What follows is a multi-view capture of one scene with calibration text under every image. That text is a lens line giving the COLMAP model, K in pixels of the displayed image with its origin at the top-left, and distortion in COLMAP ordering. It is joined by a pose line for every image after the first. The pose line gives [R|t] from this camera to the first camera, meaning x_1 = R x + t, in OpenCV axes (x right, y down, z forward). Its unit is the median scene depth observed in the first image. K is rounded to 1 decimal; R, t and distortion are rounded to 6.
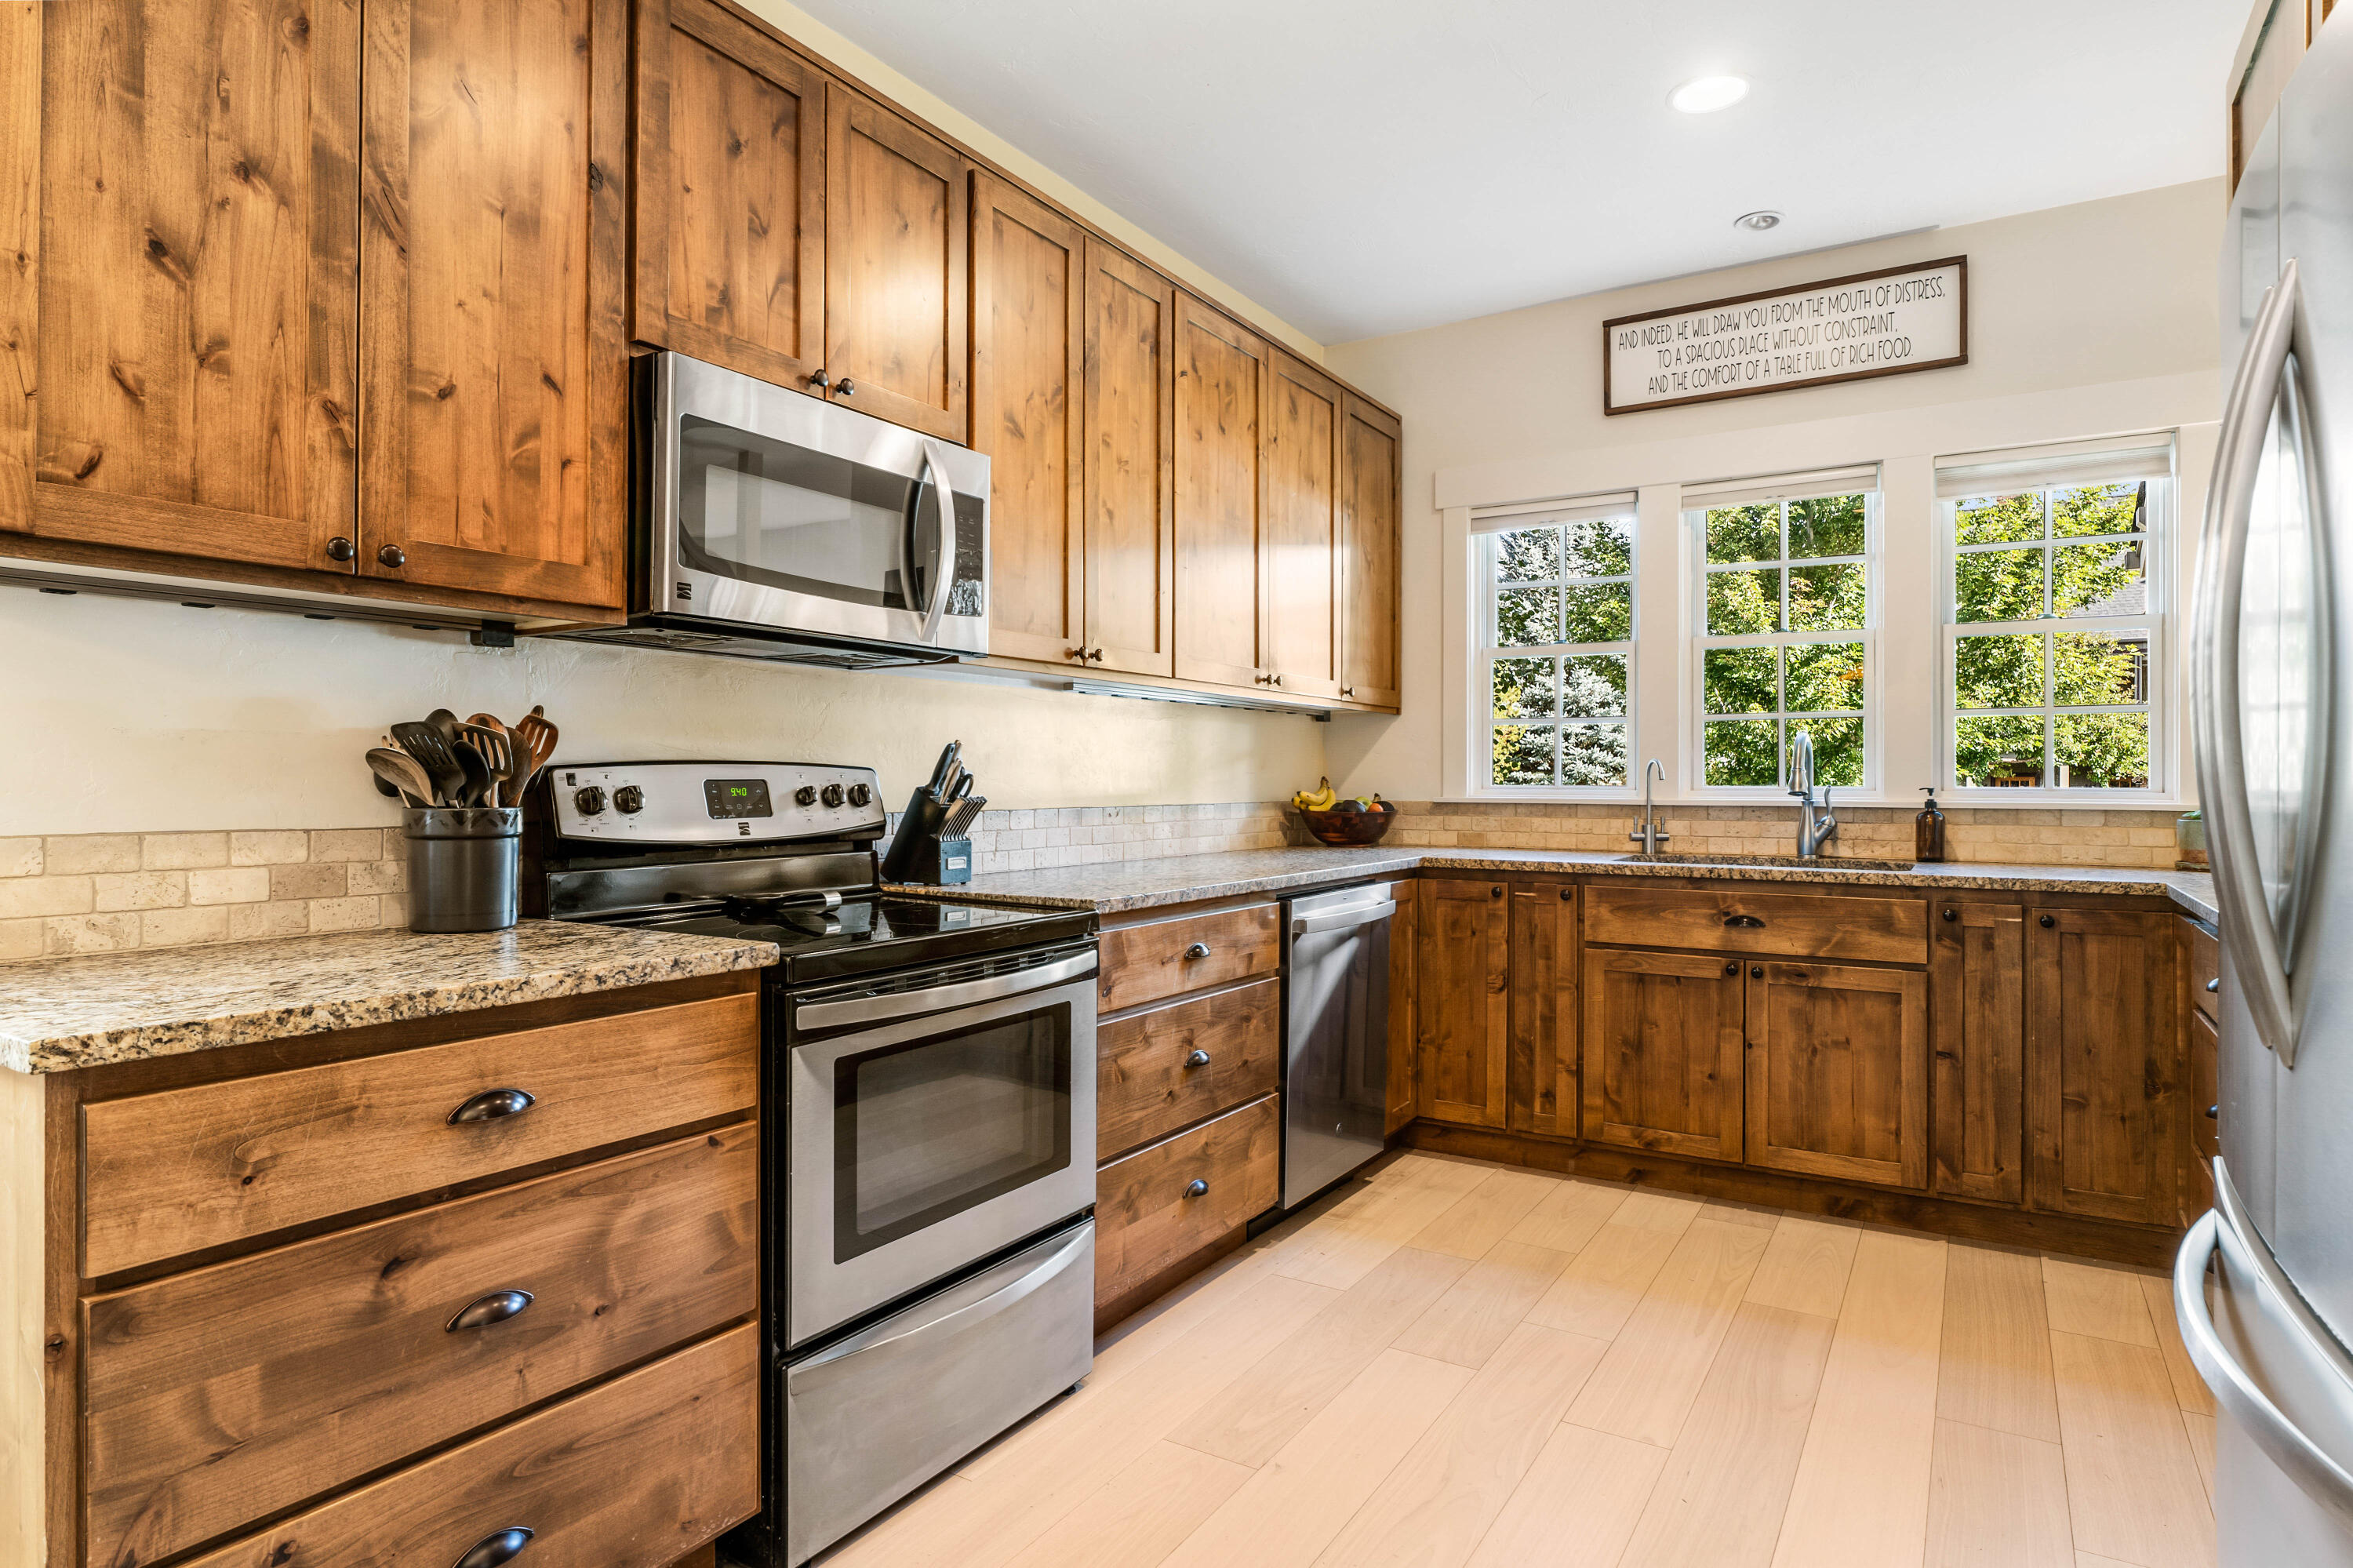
lens RADIAL K [[1305.9, 0, 1137.4], [0, 1305.9, 779.2], [0, 0, 1]] dist [-0.004129, -0.000859]
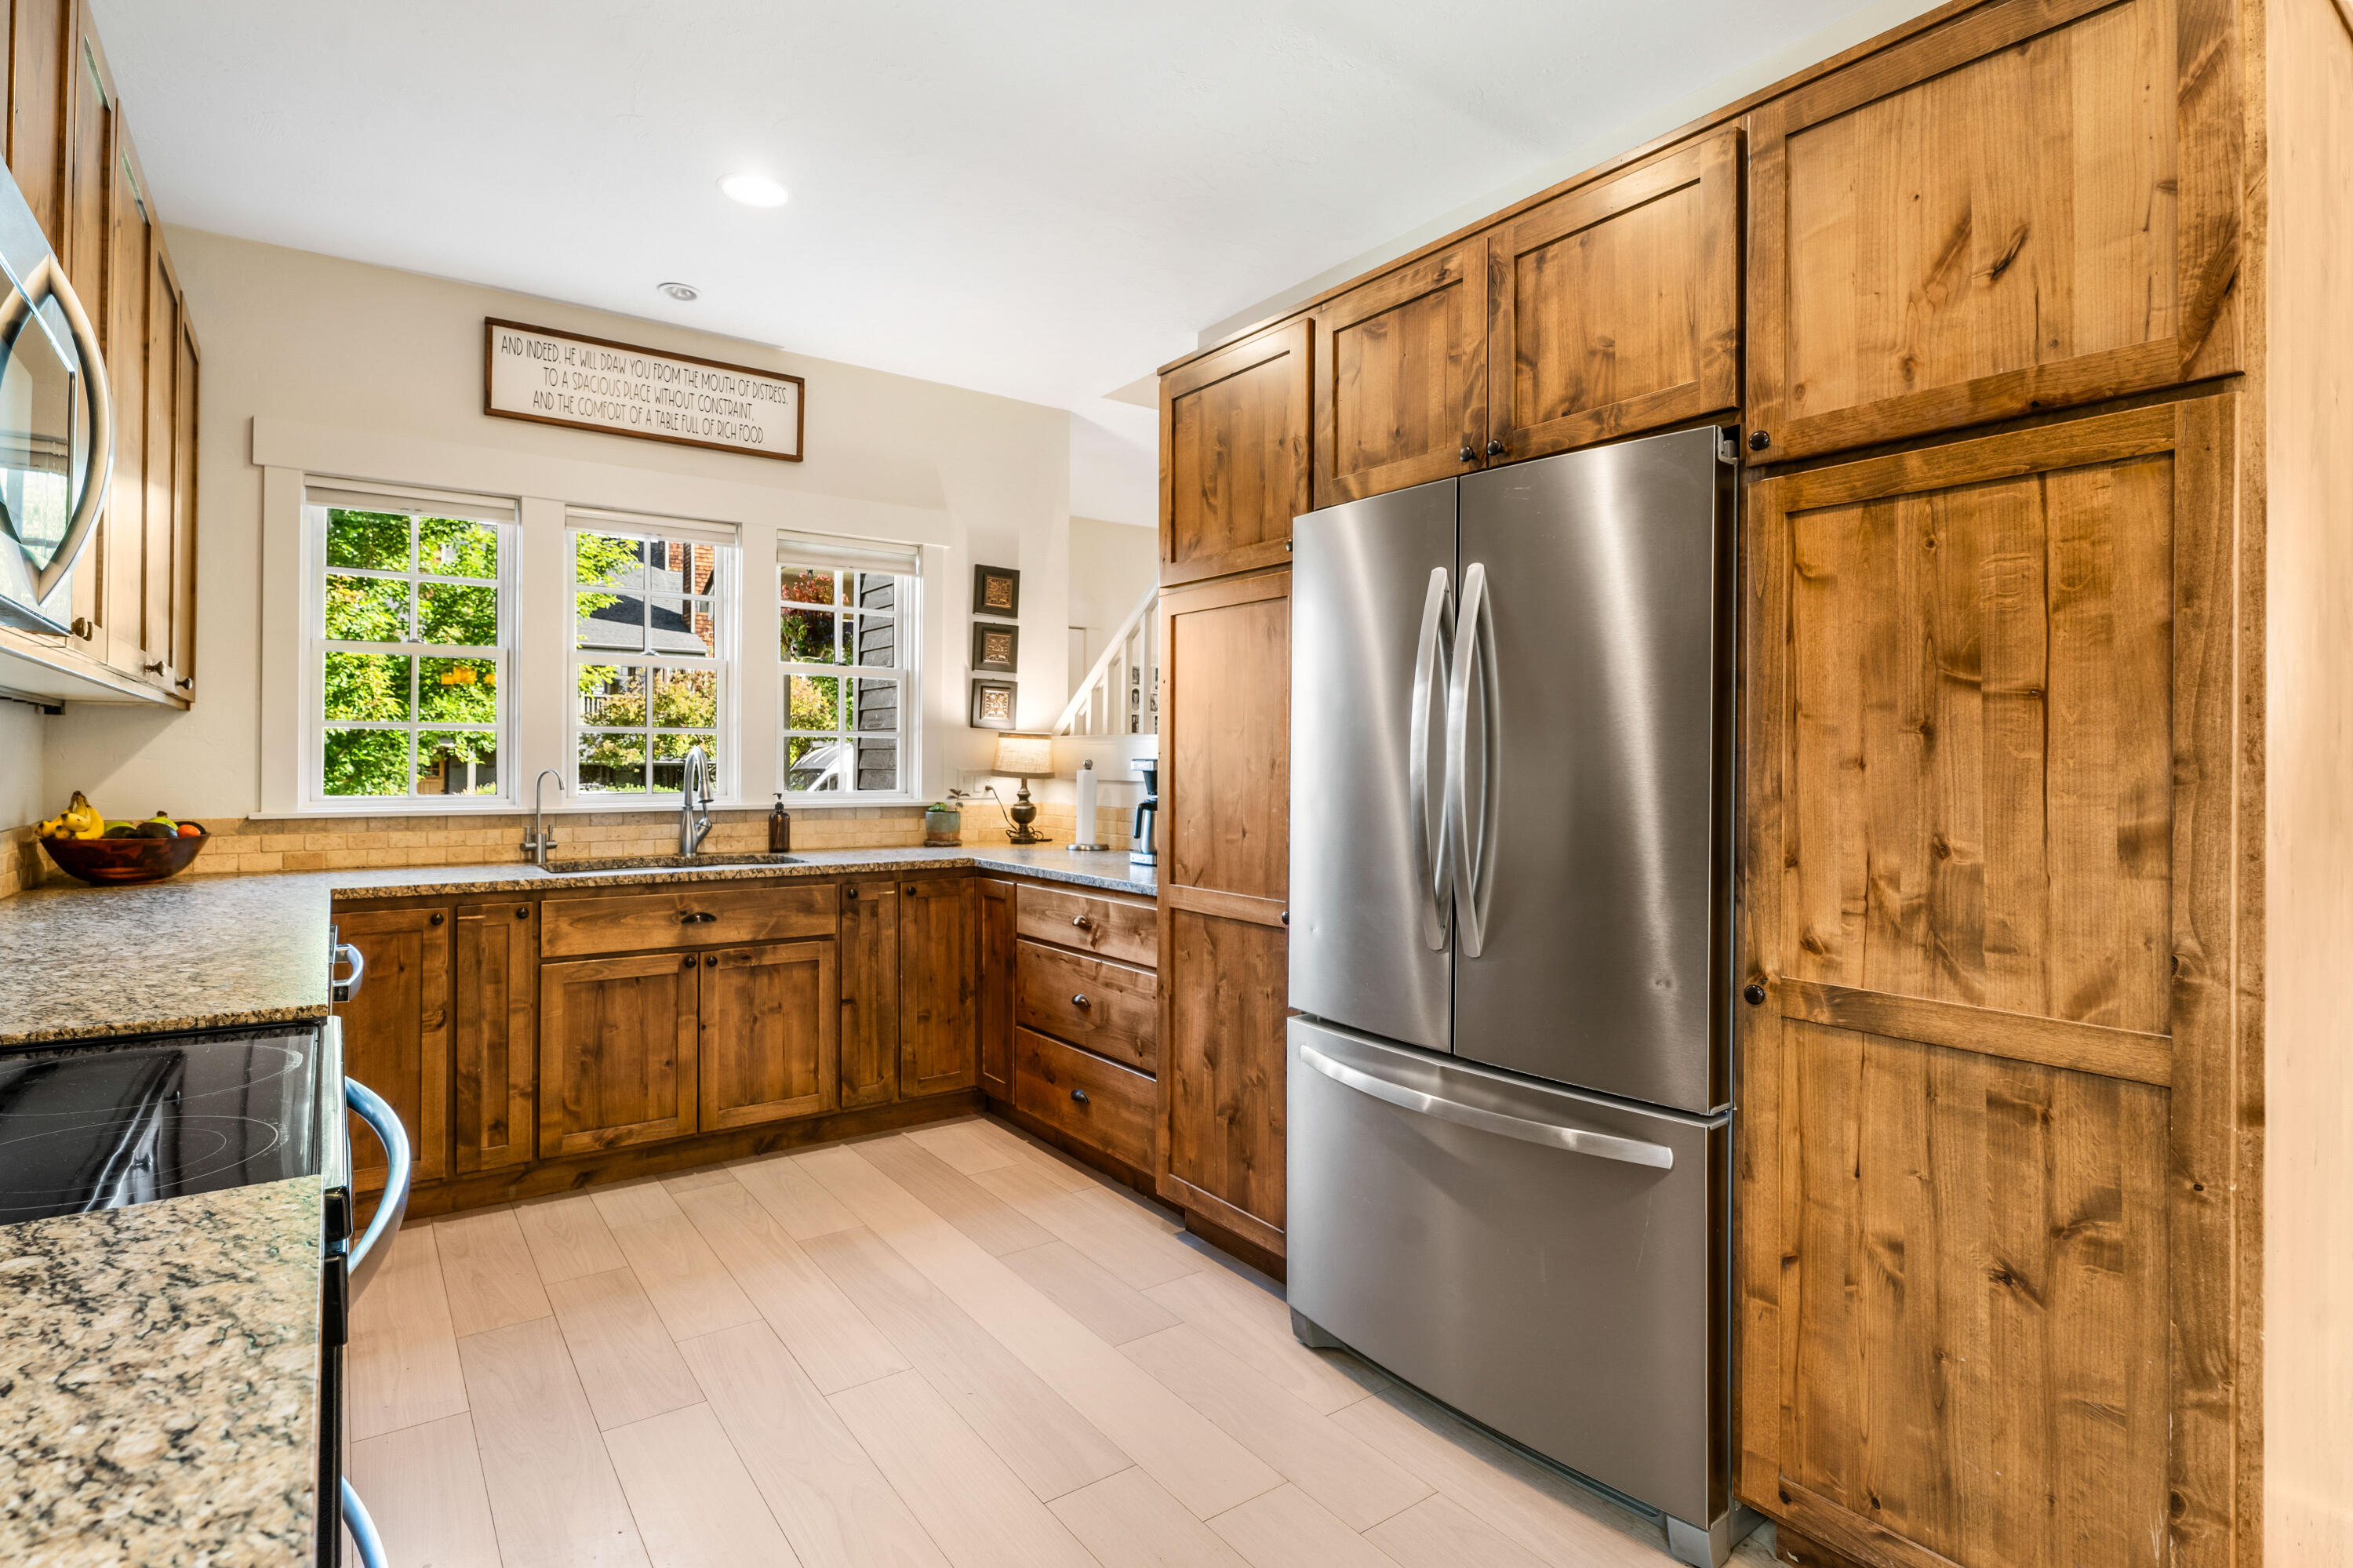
lens RADIAL K [[1161.5, 0, 1195.5], [0, 1161.5, 762.8], [0, 0, 1]] dist [-0.002117, 0.000046]
pose [[0.365370, -0.000525, 0.930862, -0.295953], [-0.003493, 0.999992, 0.001935, -0.026883], [-0.930856, -0.003959, 0.365365, 0.224576]]
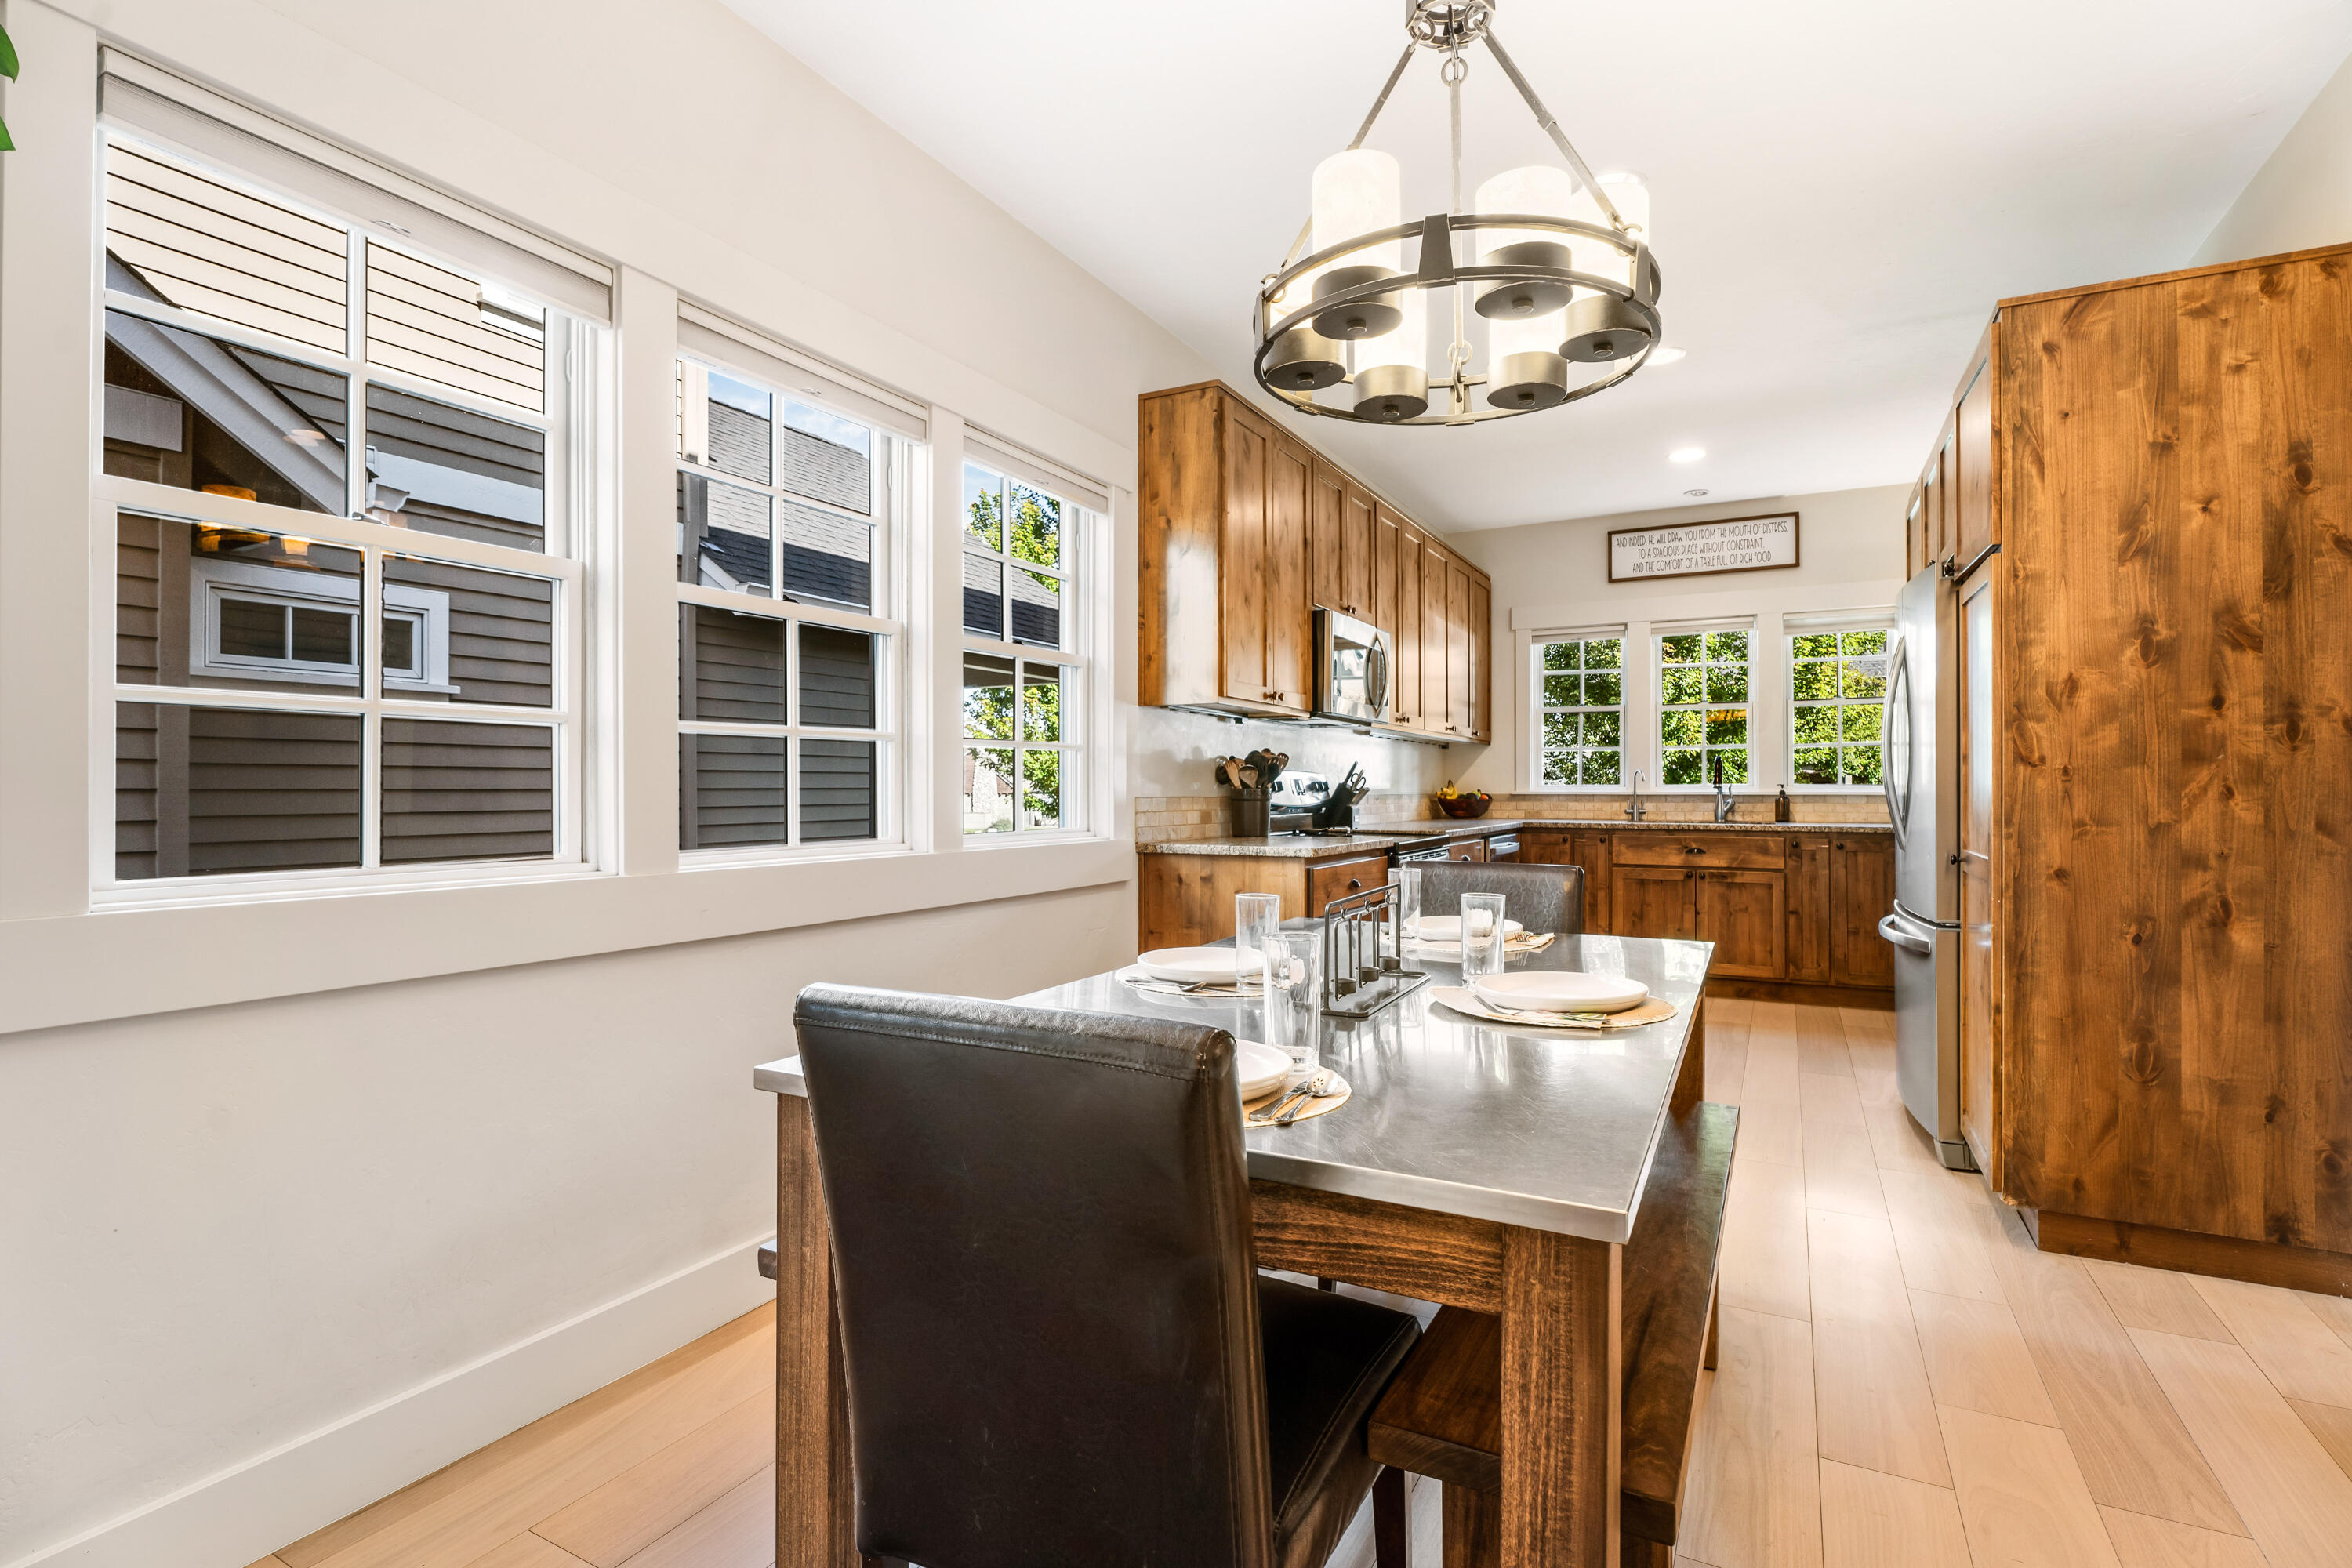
lens RADIAL K [[1128.5, 0, 1176.0], [0, 1128.5, 784.0], [0, 0, 1]] dist [-0.003500, 0.000540]
pose [[0.996770, -0.002305, 0.080272, -0.442316], [0.002675, 0.999986, -0.004500, 0.011742], [-0.080261, 0.004700, 0.996763, -0.623976]]
